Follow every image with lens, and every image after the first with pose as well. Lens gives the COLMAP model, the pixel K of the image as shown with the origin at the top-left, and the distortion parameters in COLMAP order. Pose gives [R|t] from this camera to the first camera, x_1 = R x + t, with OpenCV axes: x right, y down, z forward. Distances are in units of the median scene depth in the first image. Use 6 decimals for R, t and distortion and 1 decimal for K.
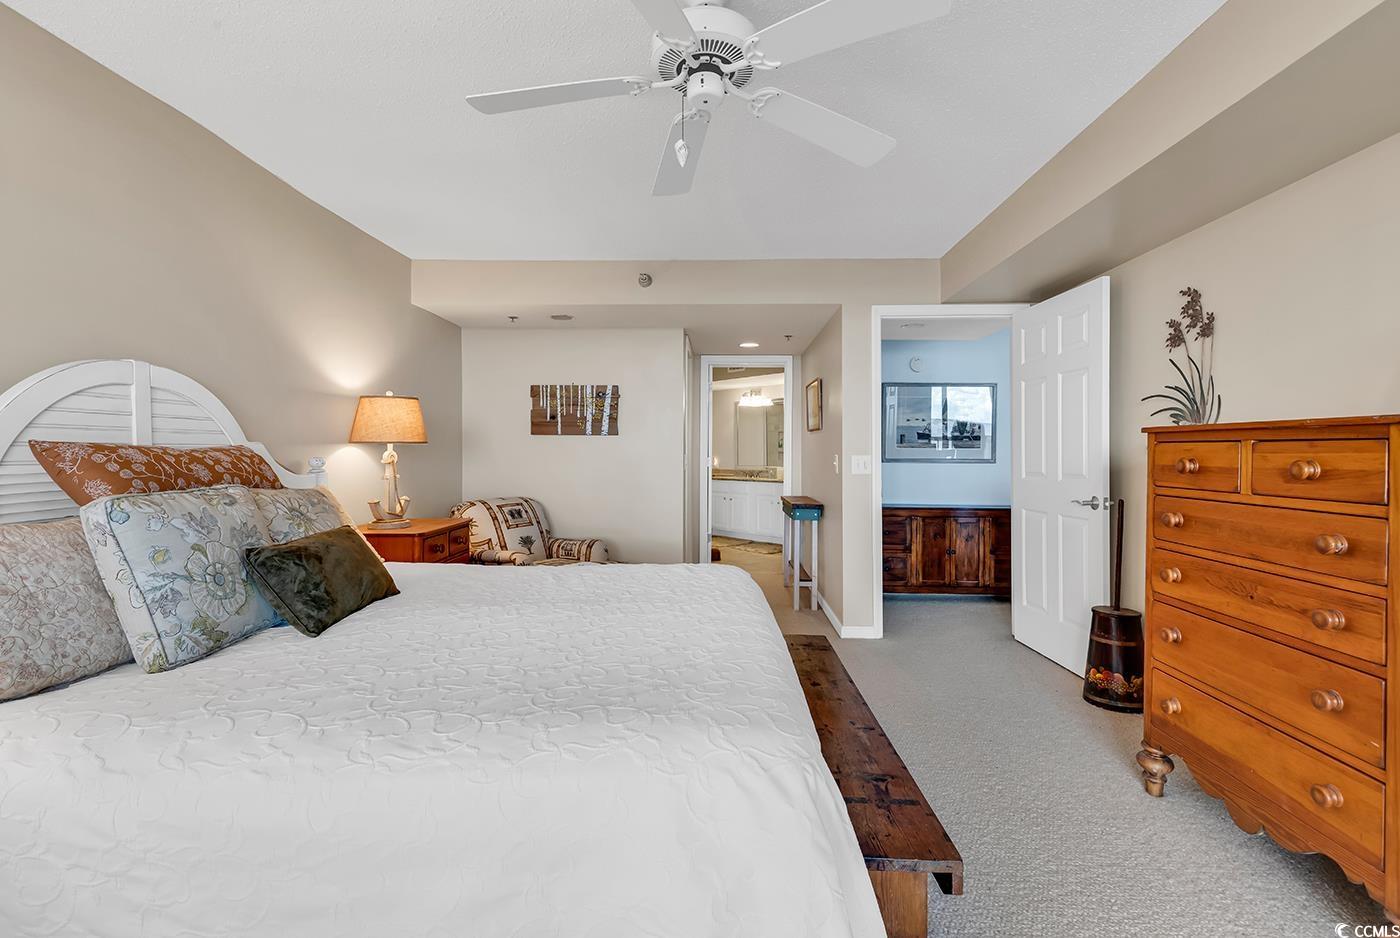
lens RADIAL K [[643.2, 0, 720.5], [0, 643.2, 461.5], [0, 0, 1]] dist [0.006696, -0.001400]
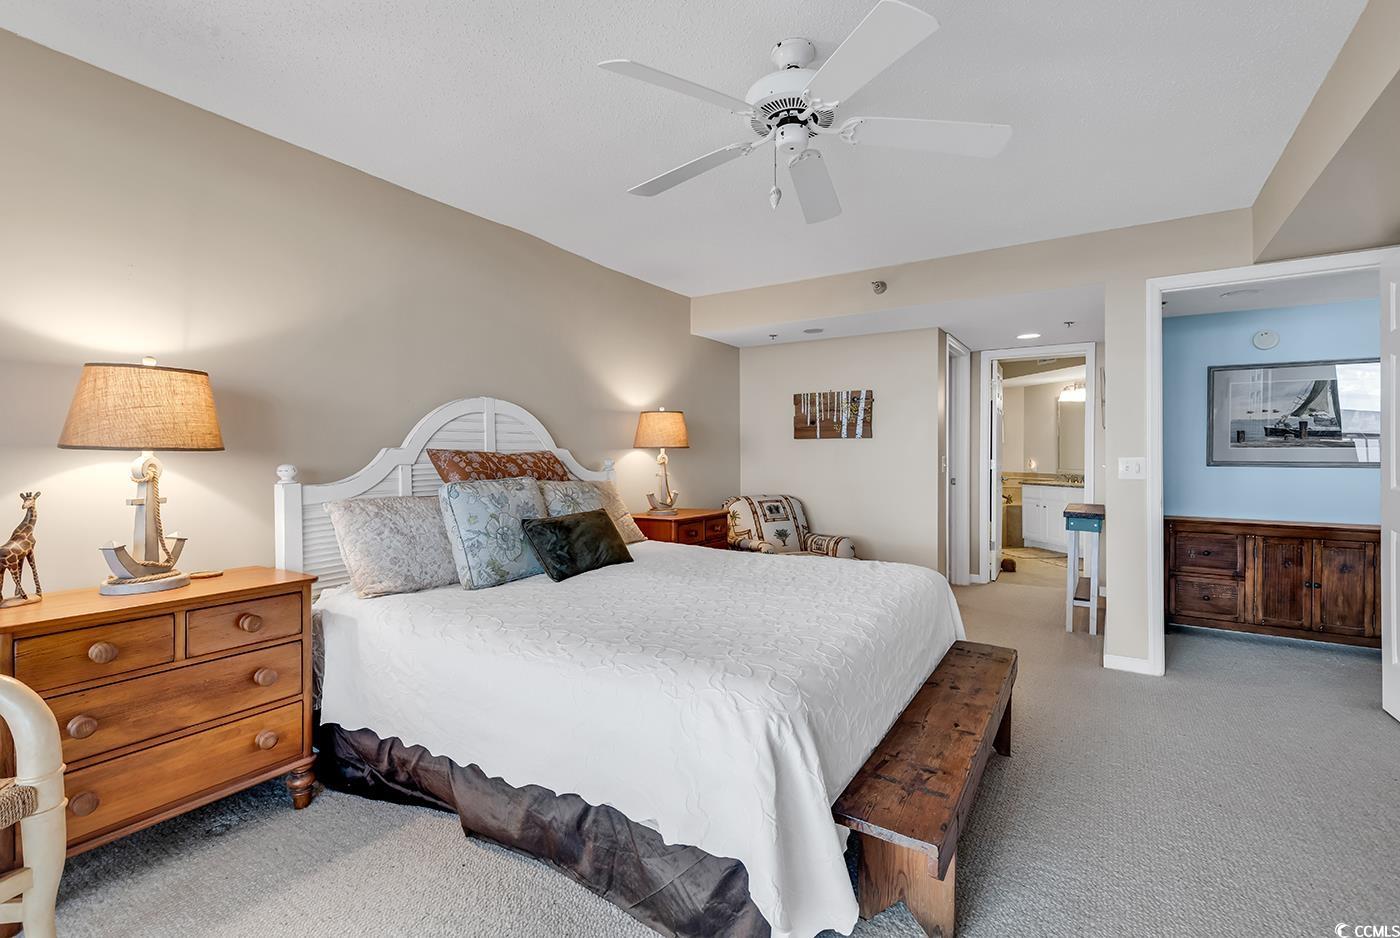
lens RADIAL K [[643.2, 0, 705.9], [0, 643.2, 469.7], [0, 0, 1]] dist [0.006696, -0.001400]
pose [[0.848719, 0.009033, -0.528766, 0.345307], [-0.004367, 0.999940, 0.010073, 0.001768], [0.528826, -0.006240, 0.848708, -0.043230]]
